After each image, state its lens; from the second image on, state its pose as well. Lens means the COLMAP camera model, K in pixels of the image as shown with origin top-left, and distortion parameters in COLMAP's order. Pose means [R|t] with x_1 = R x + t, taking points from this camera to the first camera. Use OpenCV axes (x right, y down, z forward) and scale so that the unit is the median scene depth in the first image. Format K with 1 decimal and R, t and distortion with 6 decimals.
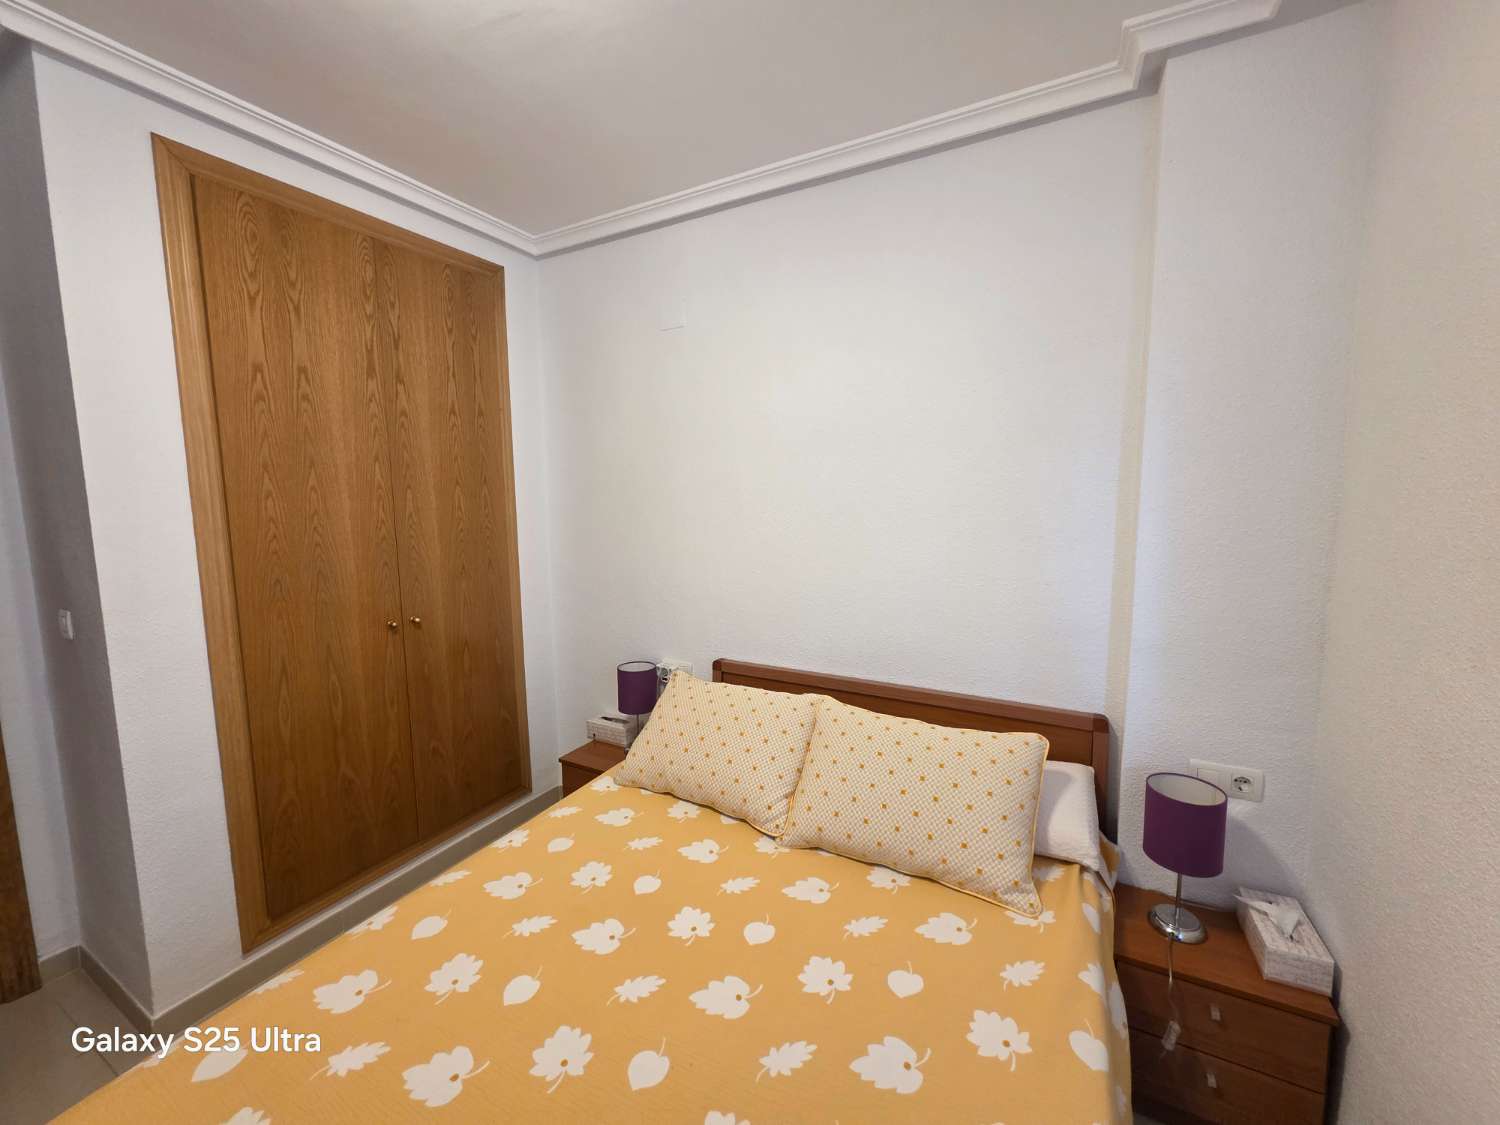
lens RADIAL K [[597.3, 0, 748.1], [0, 597.3, 556.0], [0, 0, 1]] dist [0.000992, 0.000160]
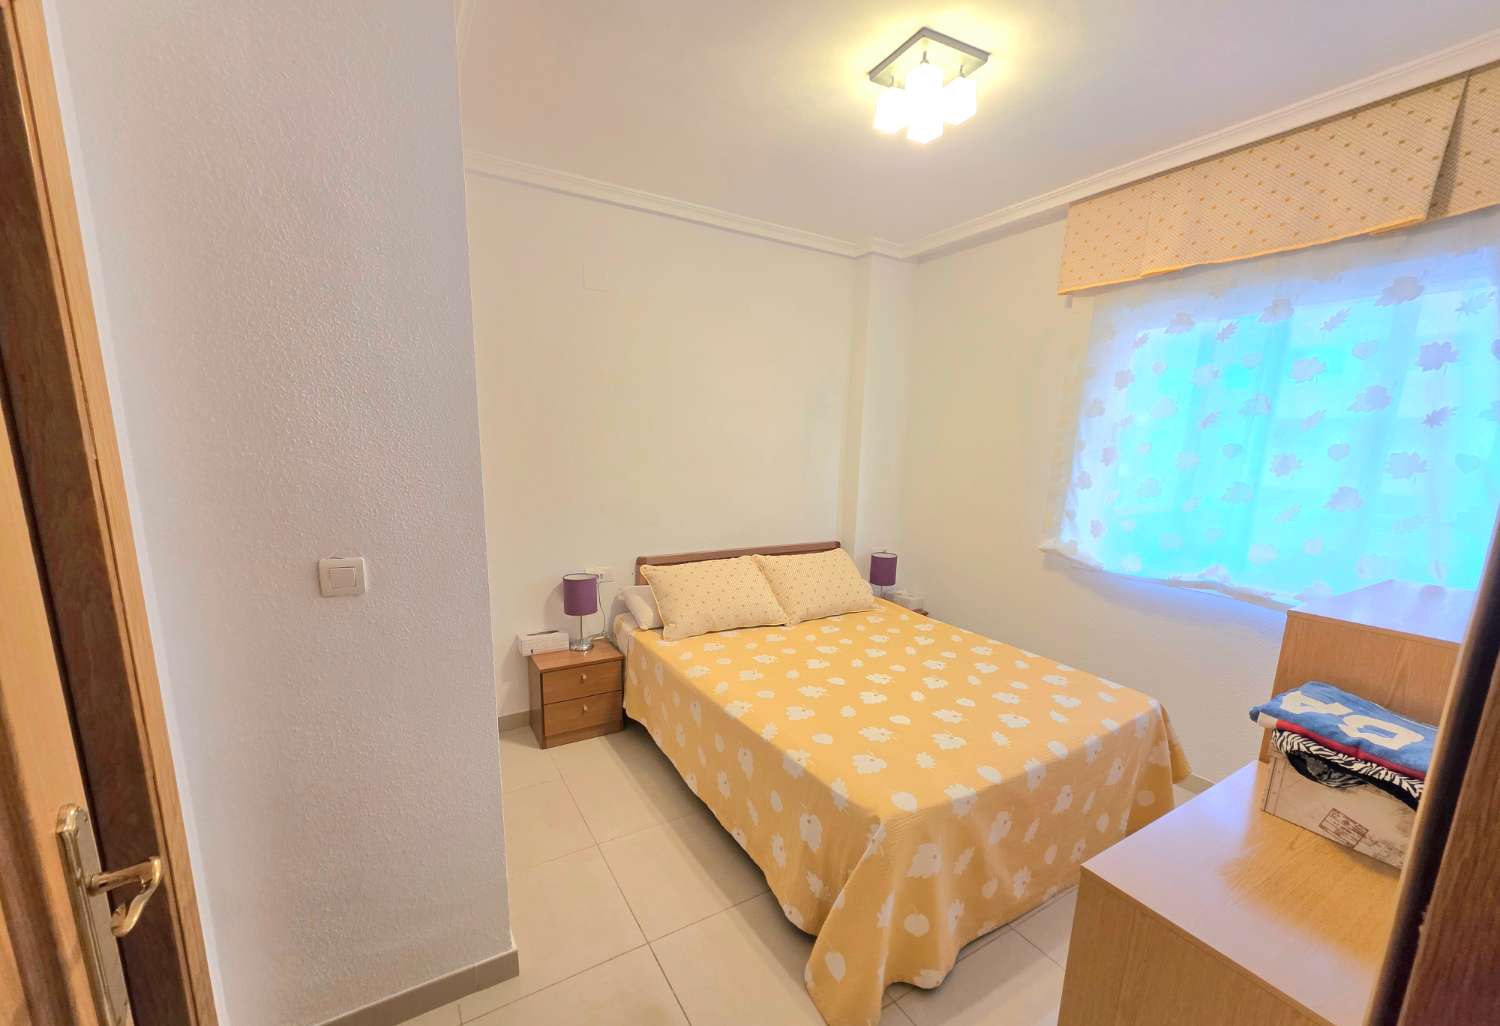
lens RADIAL K [[600.1, 0, 749.8], [0, 600.1, 555.4], [0, 0, 1]] dist [-0.000936, -0.000091]
pose [[0.509150, -0.141411, 0.848982, -1.594794], [0.066441, 0.989924, 0.125041, 0.025122], [-0.858110, -0.007258, 0.513415, 0.155301]]
